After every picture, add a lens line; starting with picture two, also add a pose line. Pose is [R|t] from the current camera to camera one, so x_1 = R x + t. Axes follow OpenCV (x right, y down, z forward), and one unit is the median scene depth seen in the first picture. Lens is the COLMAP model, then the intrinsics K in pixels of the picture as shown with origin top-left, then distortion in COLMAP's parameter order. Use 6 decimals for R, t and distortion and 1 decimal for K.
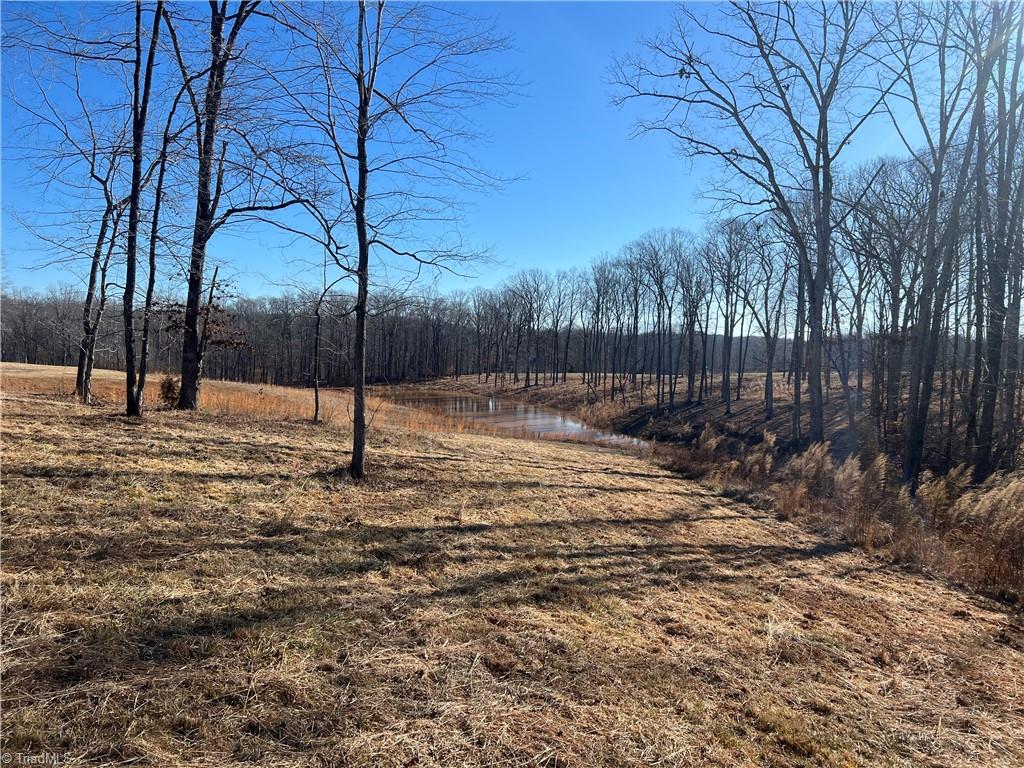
lens RADIAL K [[661.9, 0, 512.0], [0, 661.9, 384.0], [0, 0, 1]] dist [-0.001641, -0.001712]
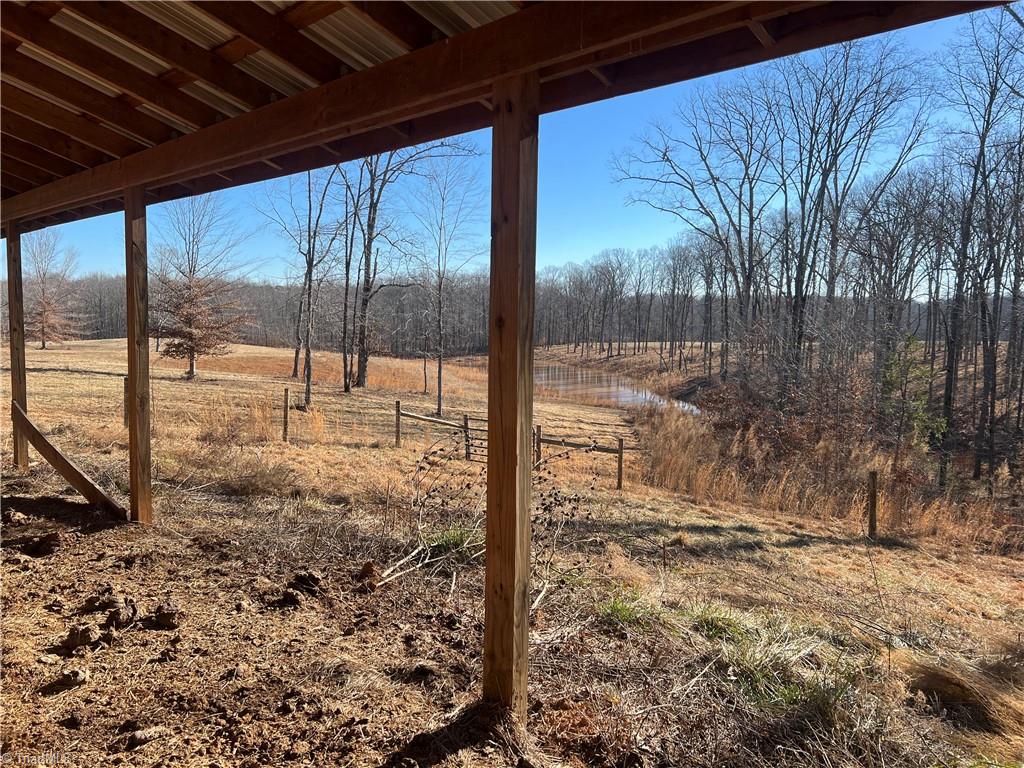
lens RADIAL K [[661.9, 0, 512.0], [0, 661.9, 384.0], [0, 0, 1]] dist [-0.001641, -0.001712]
pose [[0.987477, 0.003975, -0.157712, 0.037885], [0.004626, 0.998523, 0.054136, -0.011205], [0.157694, -0.054187, 0.986000, -0.126834]]
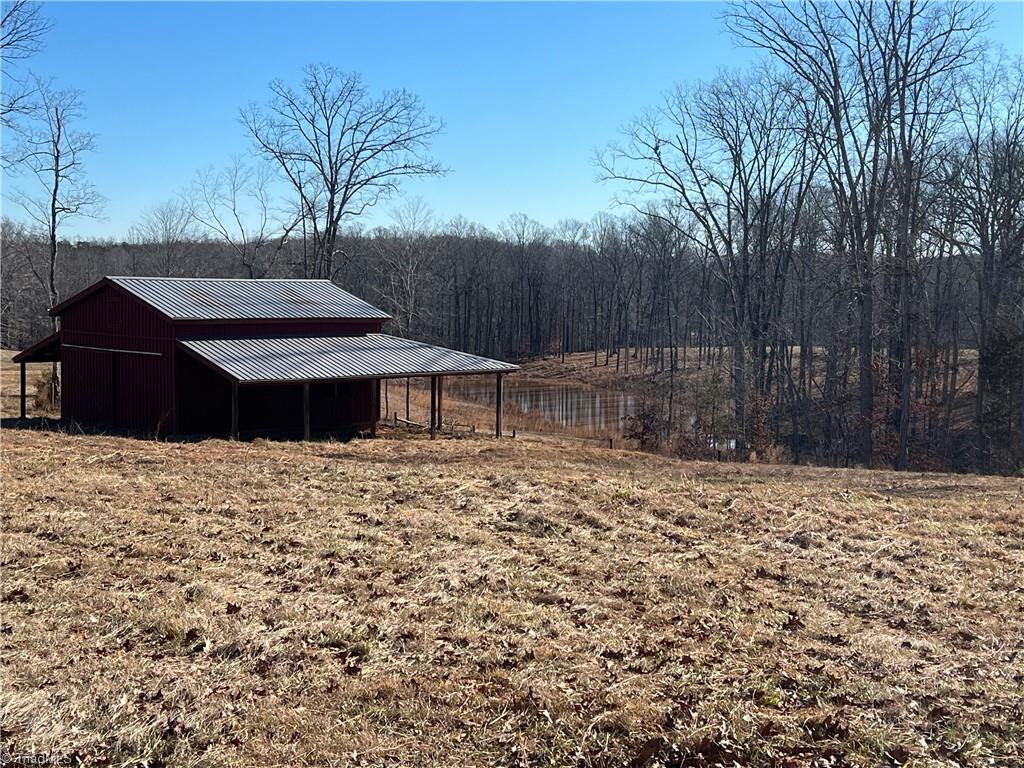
lens RADIAL K [[1522.2, 0, 512.0], [0, 1522.2, 384.0], [0, 0, 1]] dist [0.001996, 0.001368]
pose [[0.985517, -0.004304, -0.169523, 0.149515], [0.008967, 0.999602, 0.026751, -0.029065], [0.169341, -0.027884, 0.985163, -0.622542]]
